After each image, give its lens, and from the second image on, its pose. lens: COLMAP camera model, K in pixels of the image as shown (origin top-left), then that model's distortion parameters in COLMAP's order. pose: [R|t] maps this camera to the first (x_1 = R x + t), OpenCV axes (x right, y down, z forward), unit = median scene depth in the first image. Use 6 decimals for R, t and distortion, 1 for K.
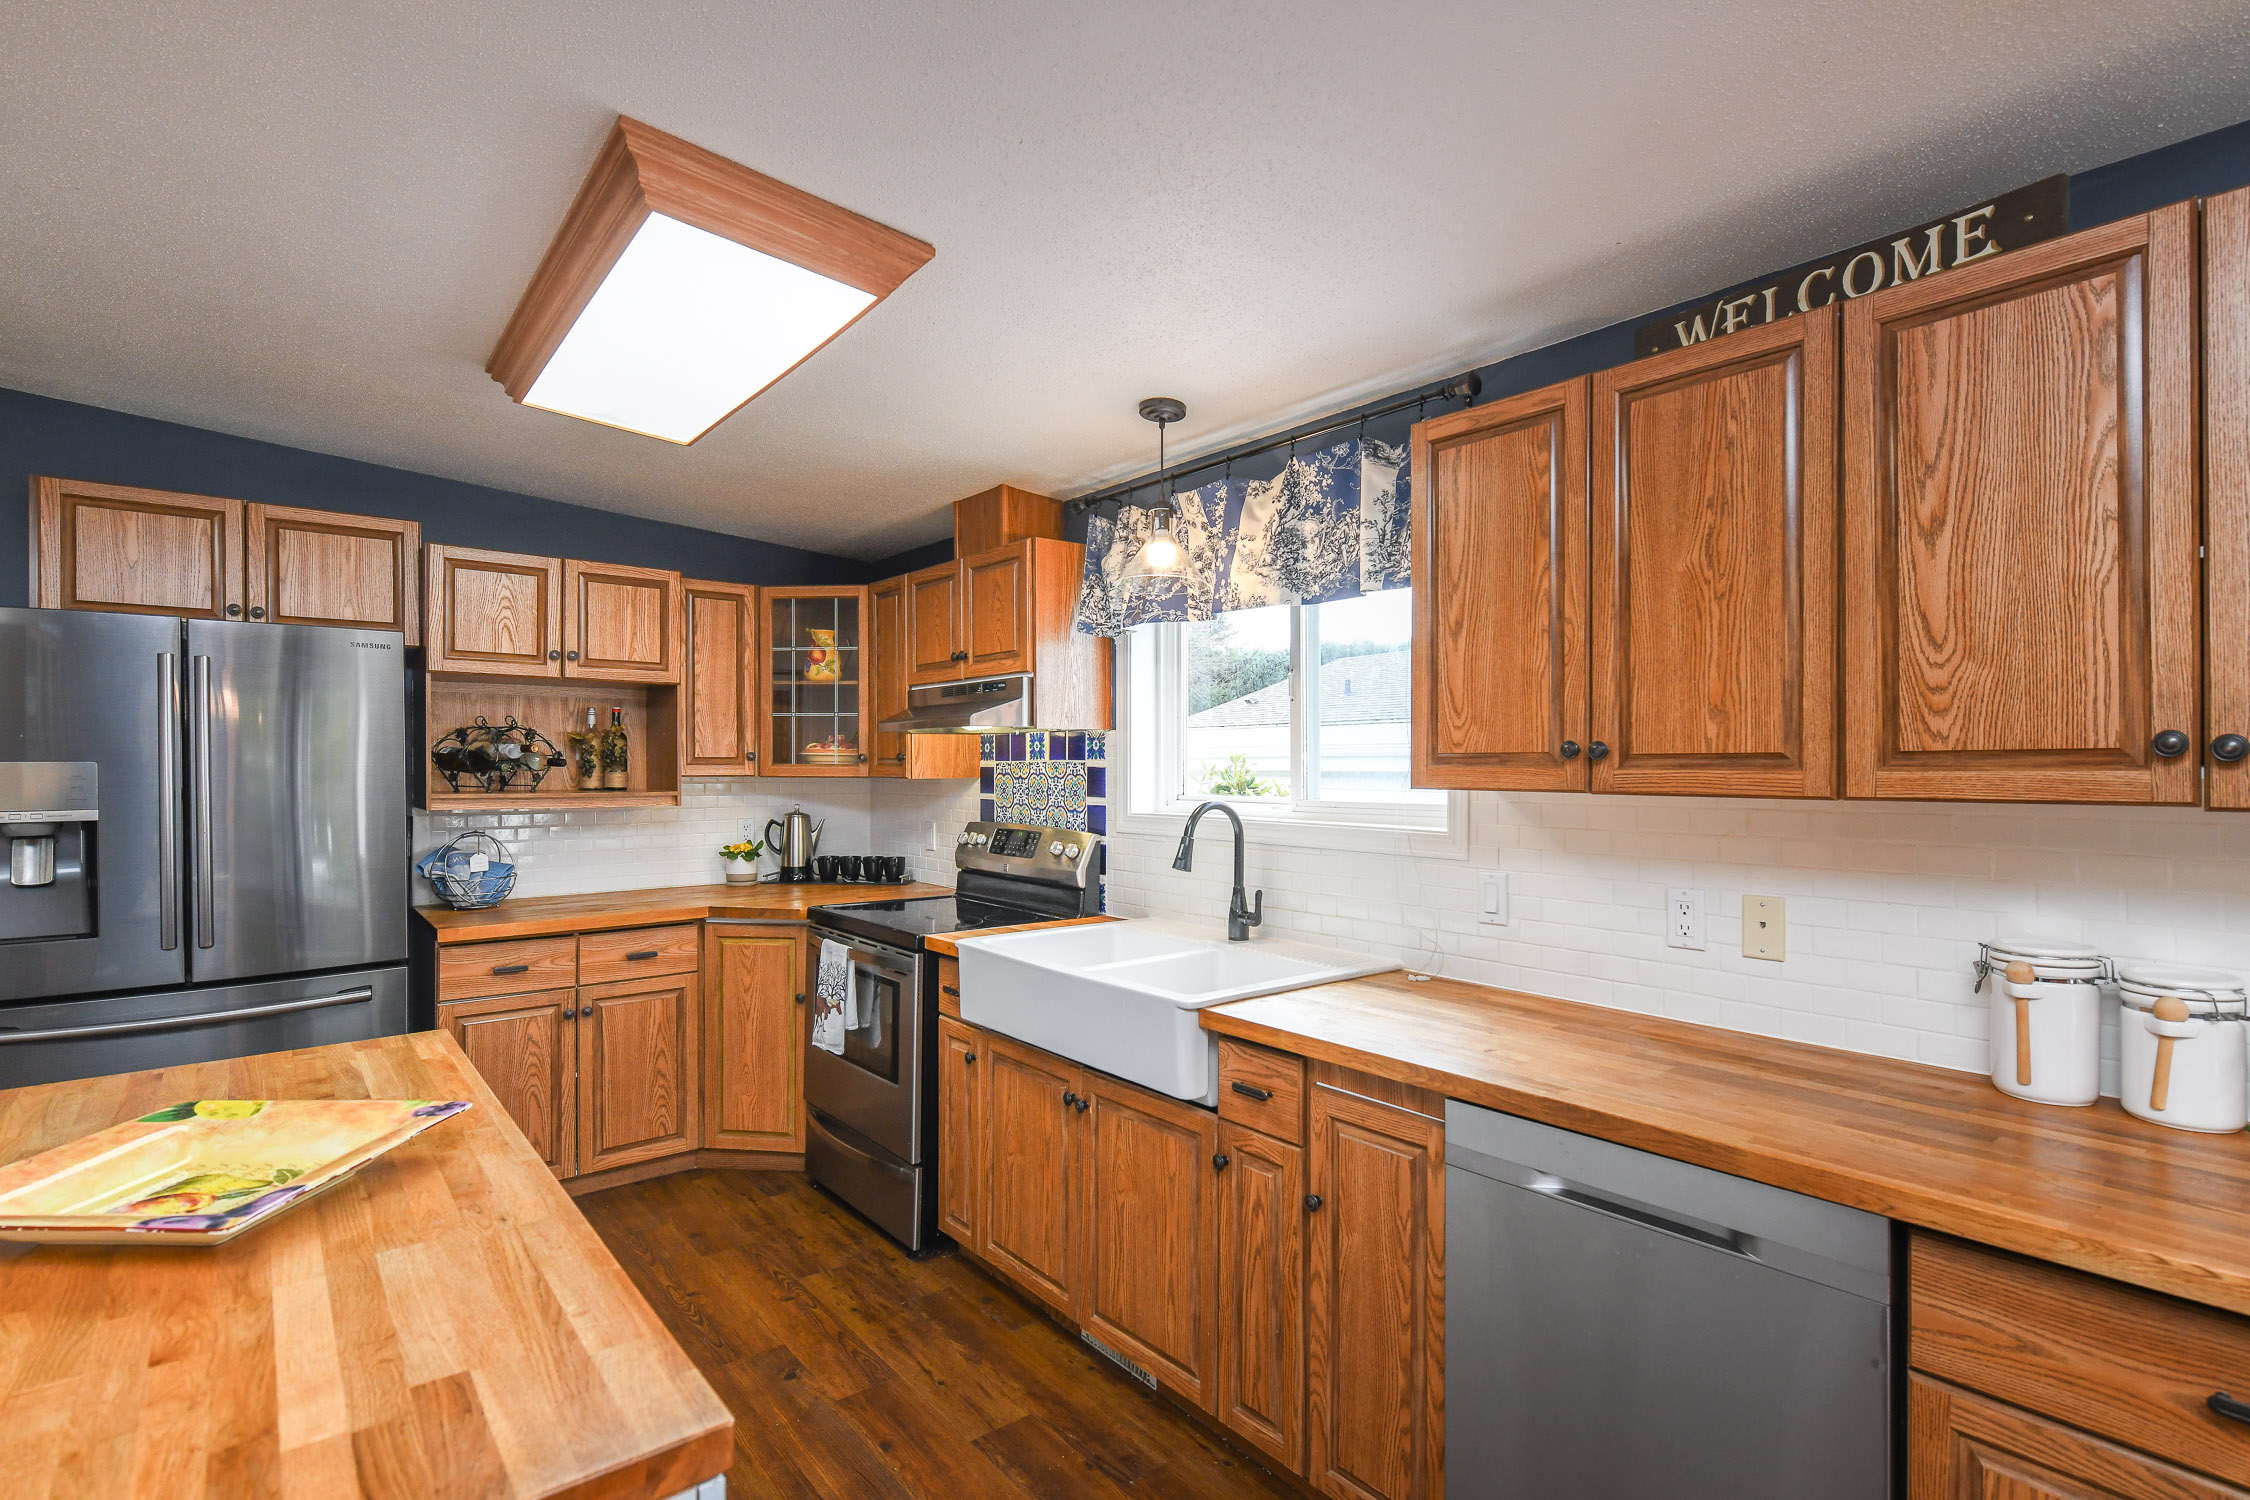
lens RADIAL K [[1073.9, 0, 1142.7], [0, 1073.9, 769.0], [0, 0, 1]] dist [0.010879, -0.003409]
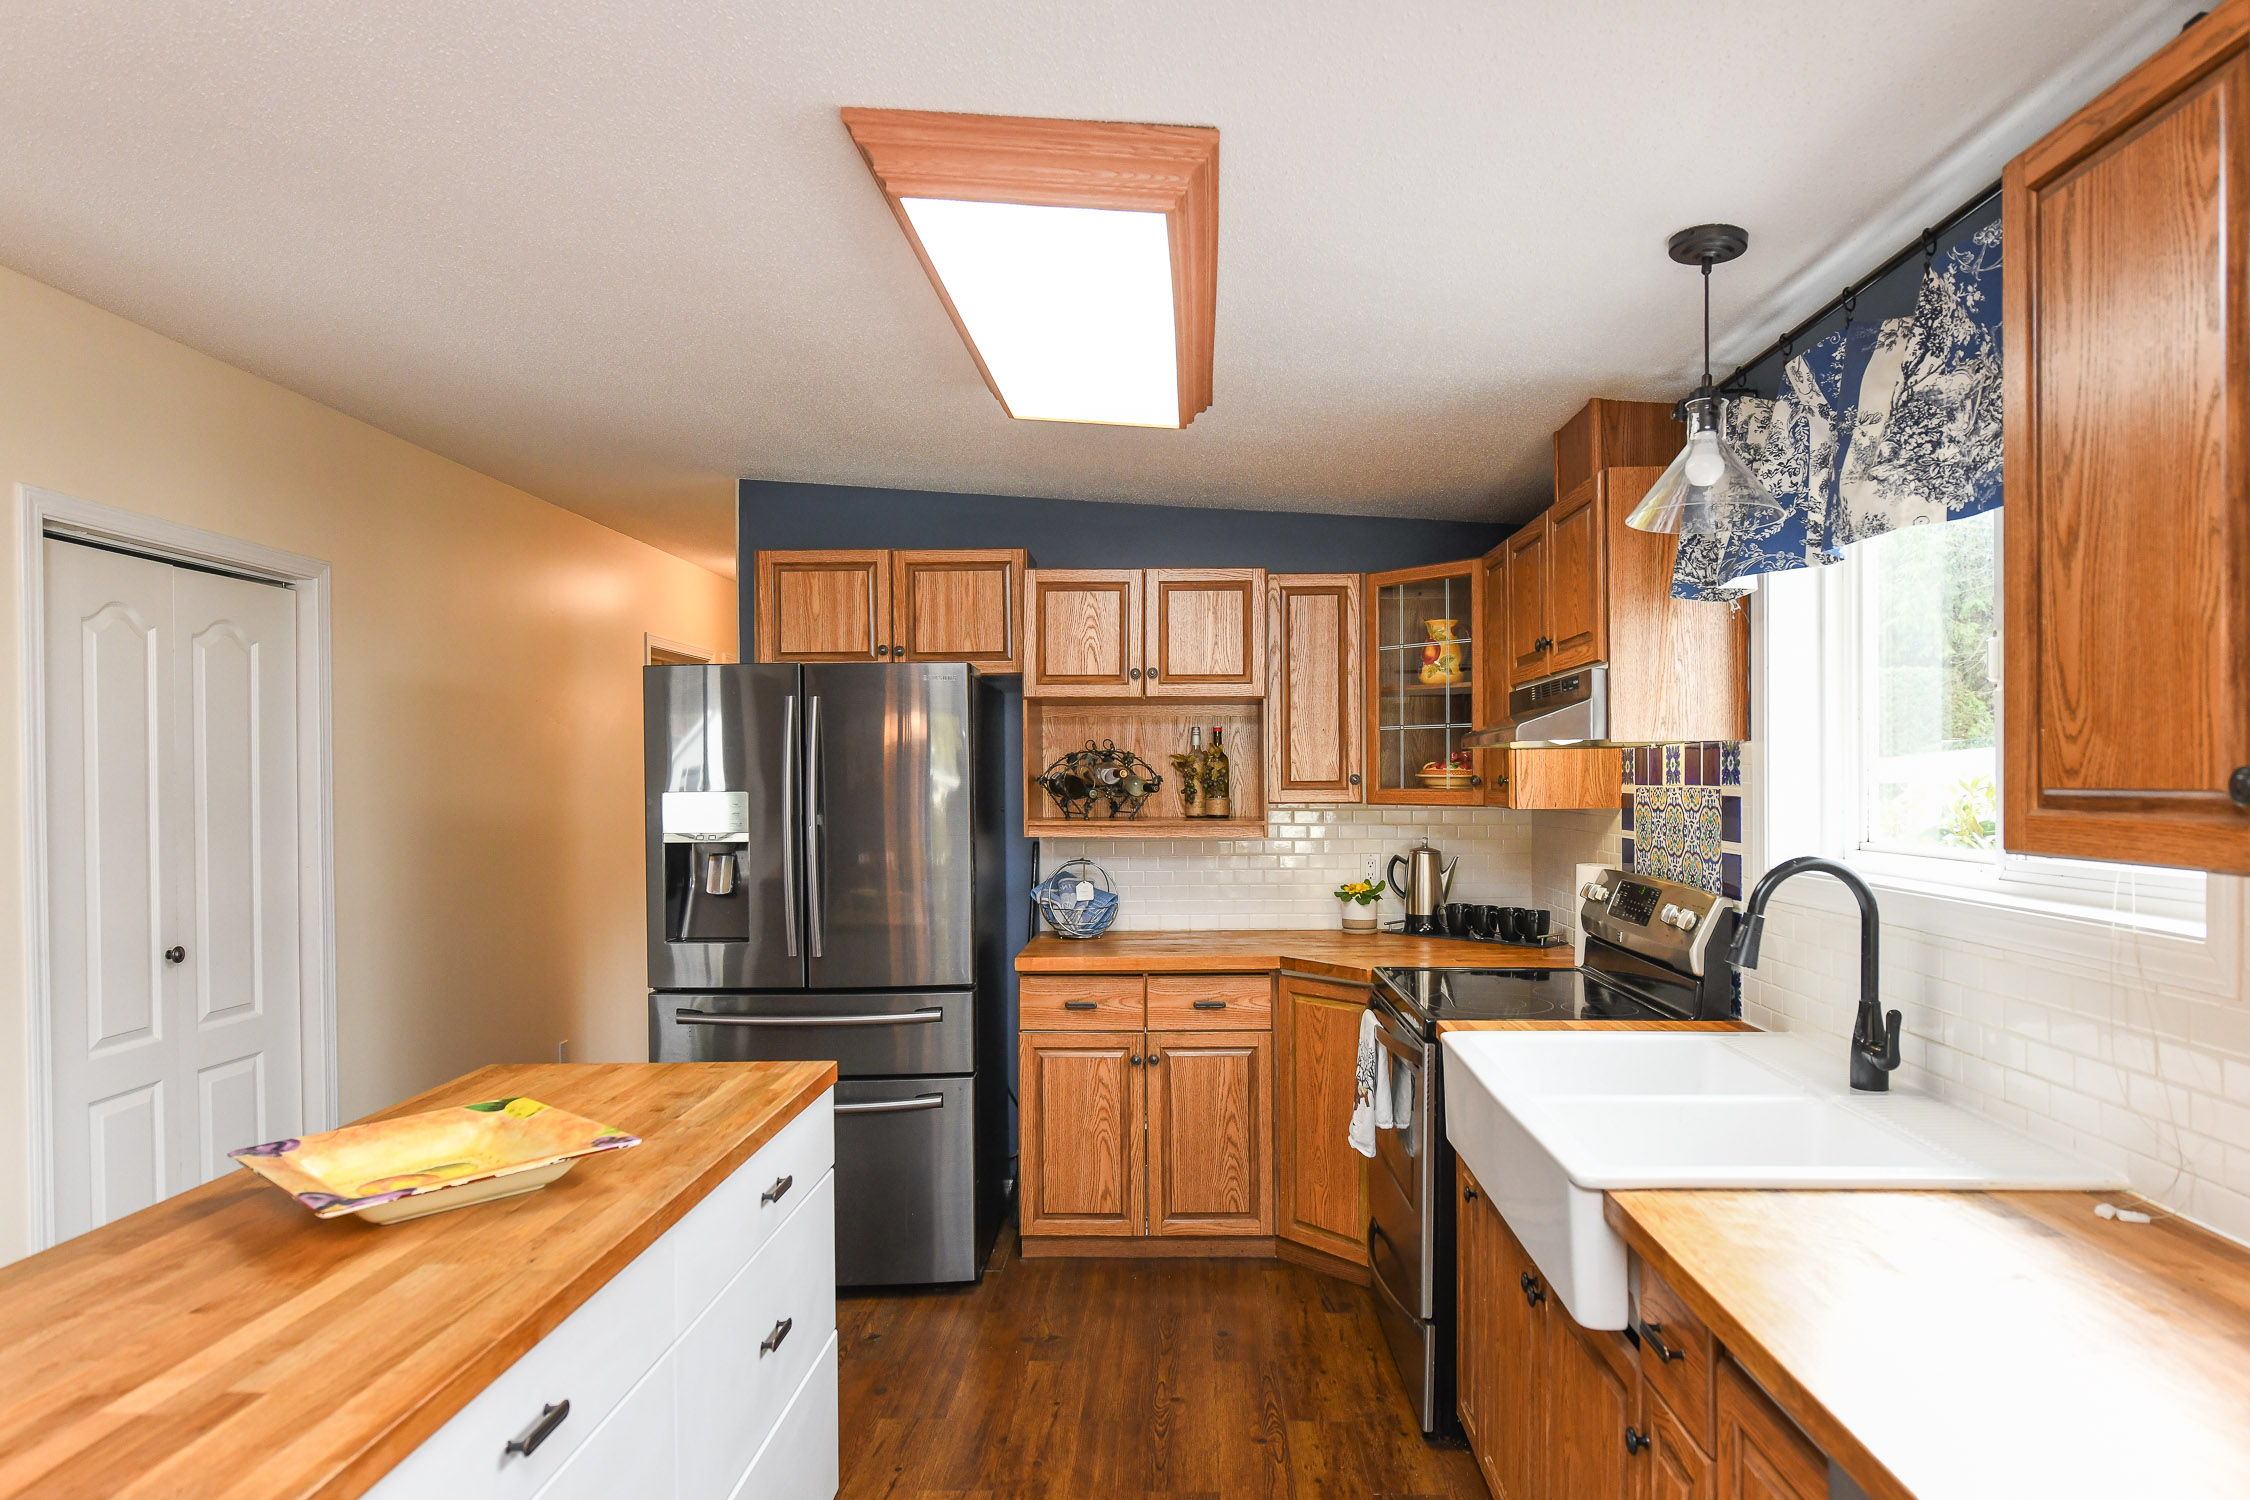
lens RADIAL K [[1328.4, 0, 1167.4], [0, 1328.4, 789.6], [0, 0, 1]] dist [0.002540, -0.001211]
pose [[0.758751, 0.001803, -0.651378, 0.290896], [0.002023, 0.999985, 0.005124, -0.014044], [0.651377, -0.005206, 0.758736, 0.188506]]
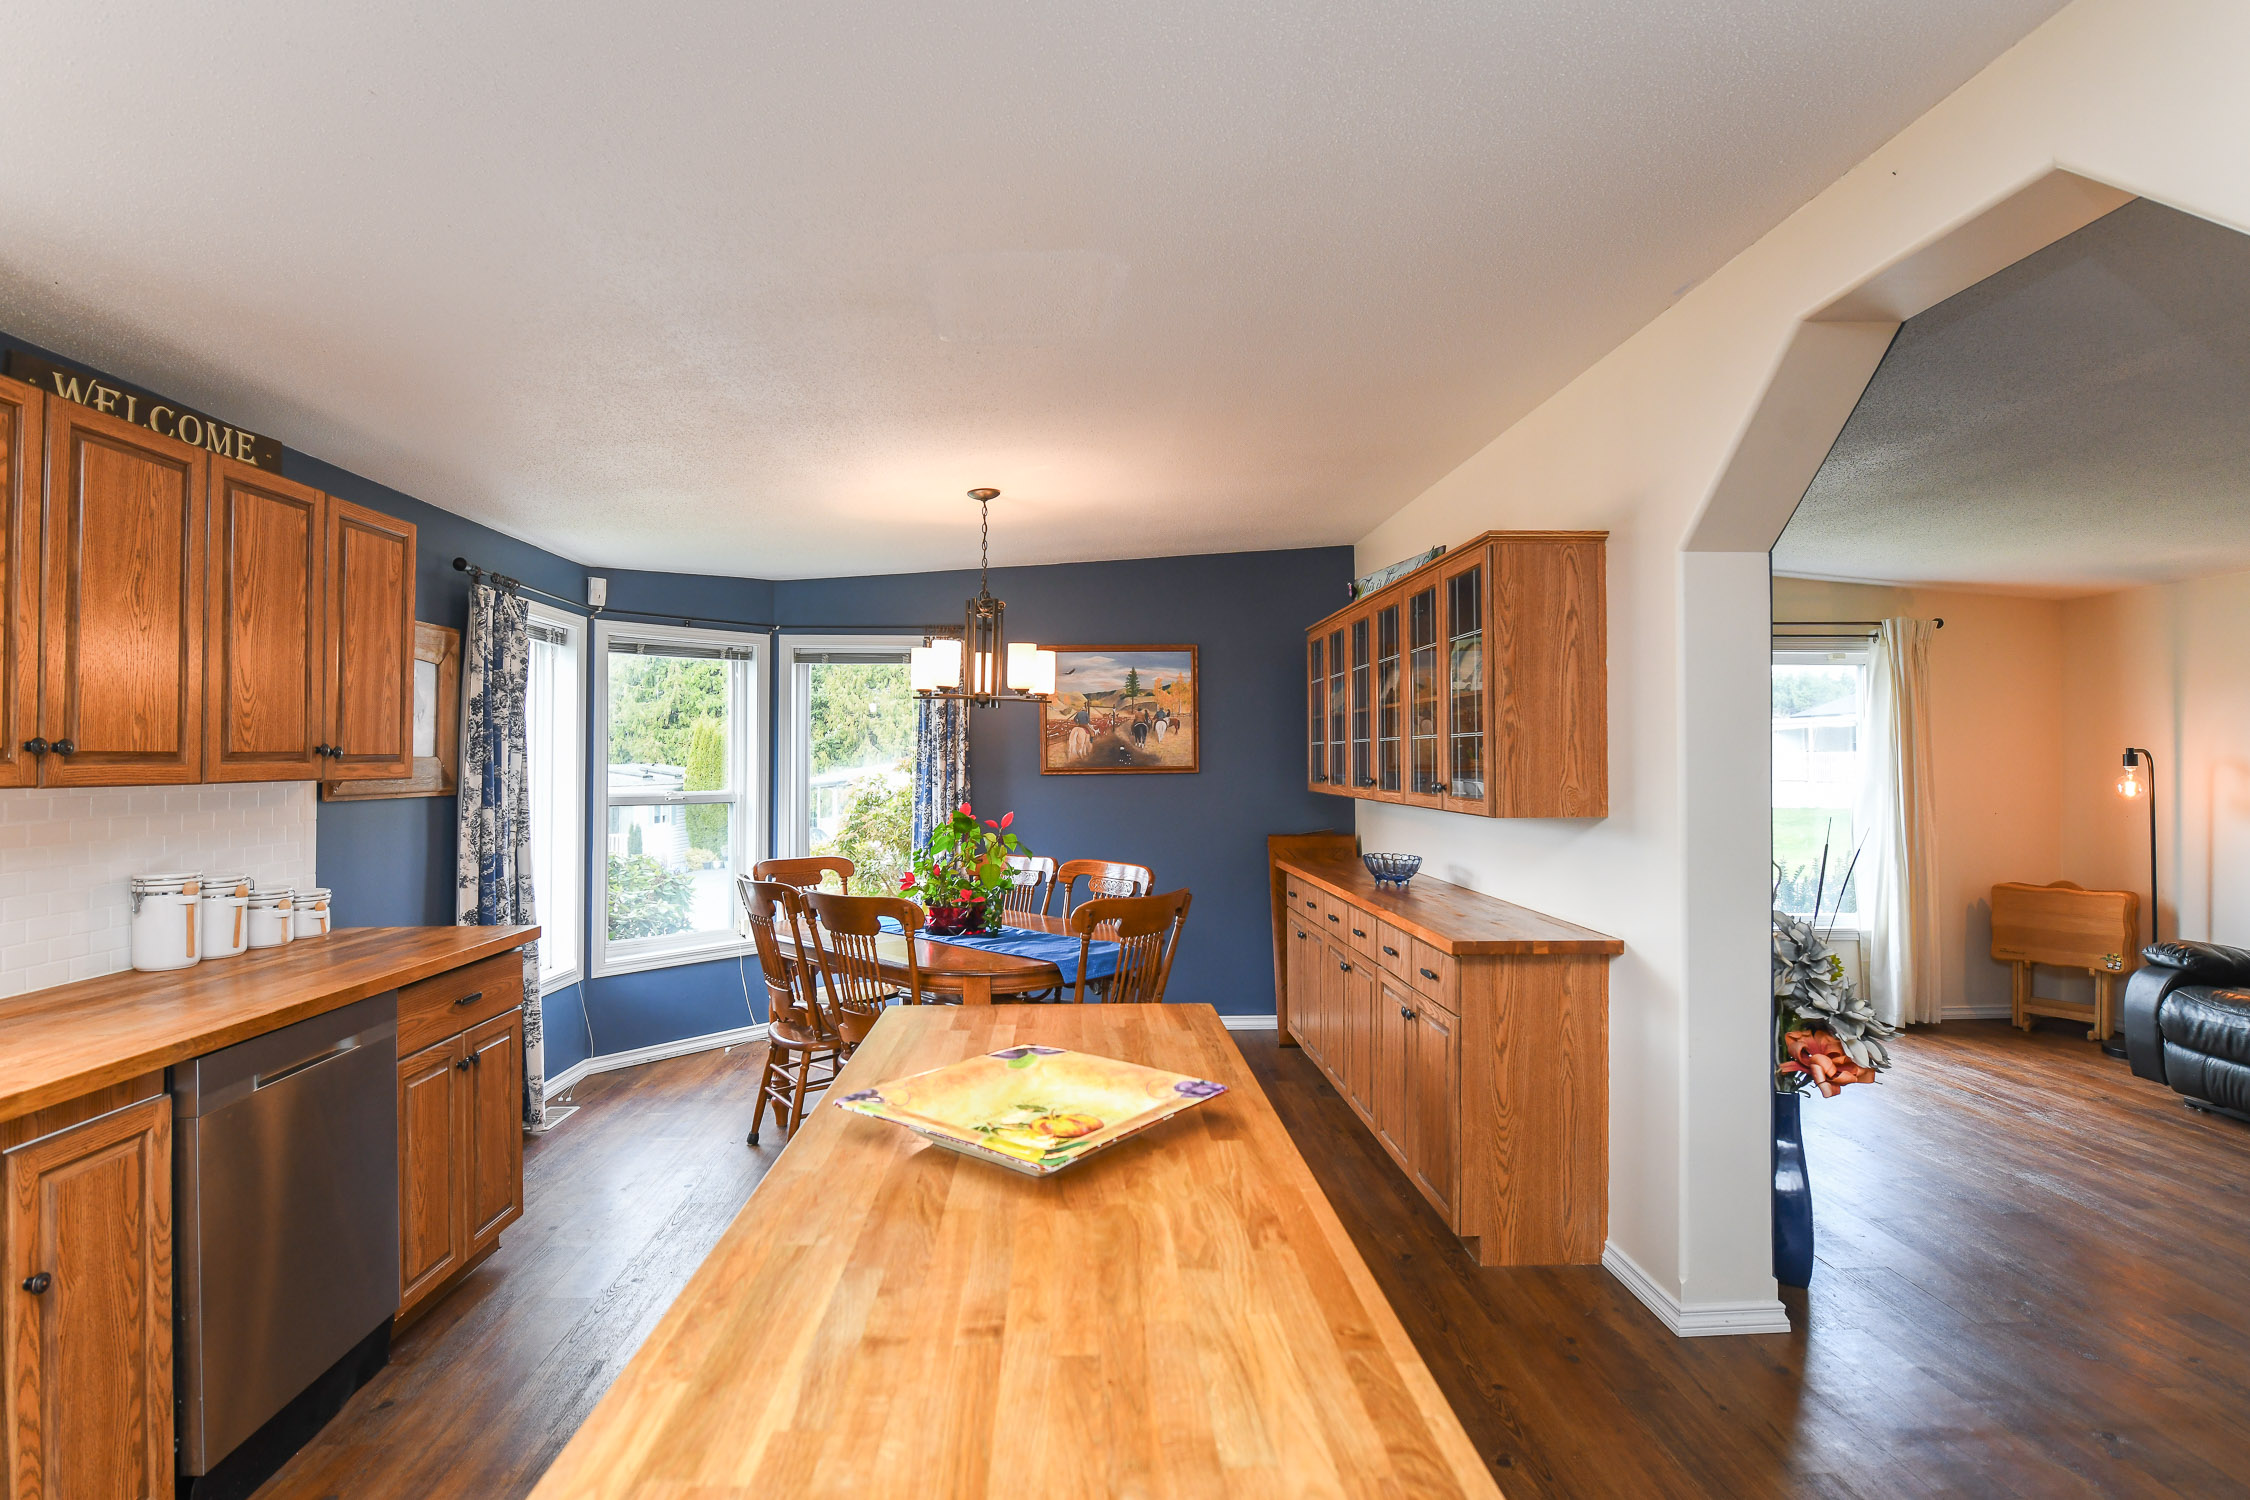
lens RADIAL K [[1072.2, 0, 1118.7], [0, 1072.2, 746.2], [0, 0, 1]] dist [-0.010647, -0.001916]
pose [[-0.798893, 0.006554, 0.601437, -0.726367], [0.002816, 0.999970, -0.007156, -0.005475], [-0.601467, -0.004024, -0.798888, 0.827789]]
